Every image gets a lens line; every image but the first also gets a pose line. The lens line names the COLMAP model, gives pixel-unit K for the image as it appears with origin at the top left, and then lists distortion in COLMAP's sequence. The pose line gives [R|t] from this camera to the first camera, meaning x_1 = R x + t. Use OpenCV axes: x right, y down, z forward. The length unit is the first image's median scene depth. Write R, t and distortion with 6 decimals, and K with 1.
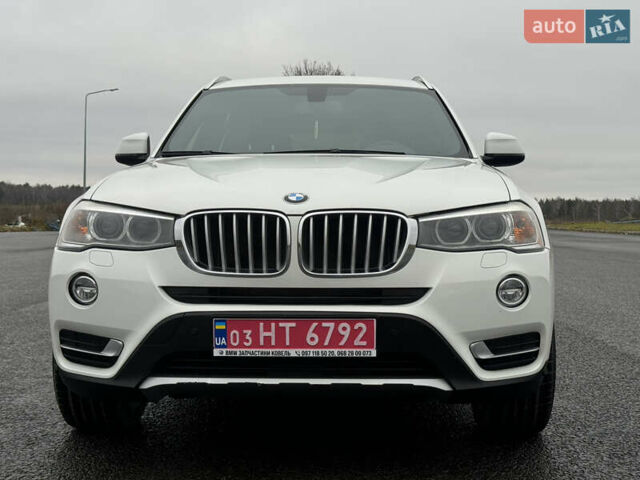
lens RADIAL K [[902.6, 0, 320.0], [0, 902.6, 240.0], [0, 0, 1]] dist [0.123646, 0.007751]
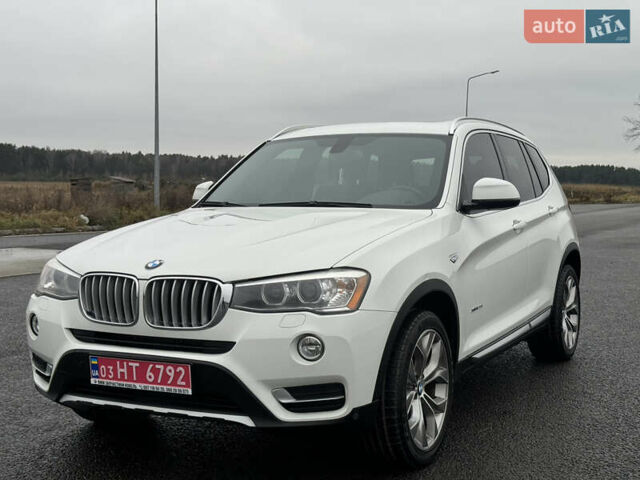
lens RADIAL K [[902.6, 0, 320.0], [0, 902.6, 240.0], [0, 0, 1]] dist [0.123646, 0.007751]
pose [[0.901871, 0.017738, -0.431642, 0.751436], [-0.005674, 0.999557, 0.029222, -0.122106], [0.431969, -0.023906, 0.901572, -0.055831]]
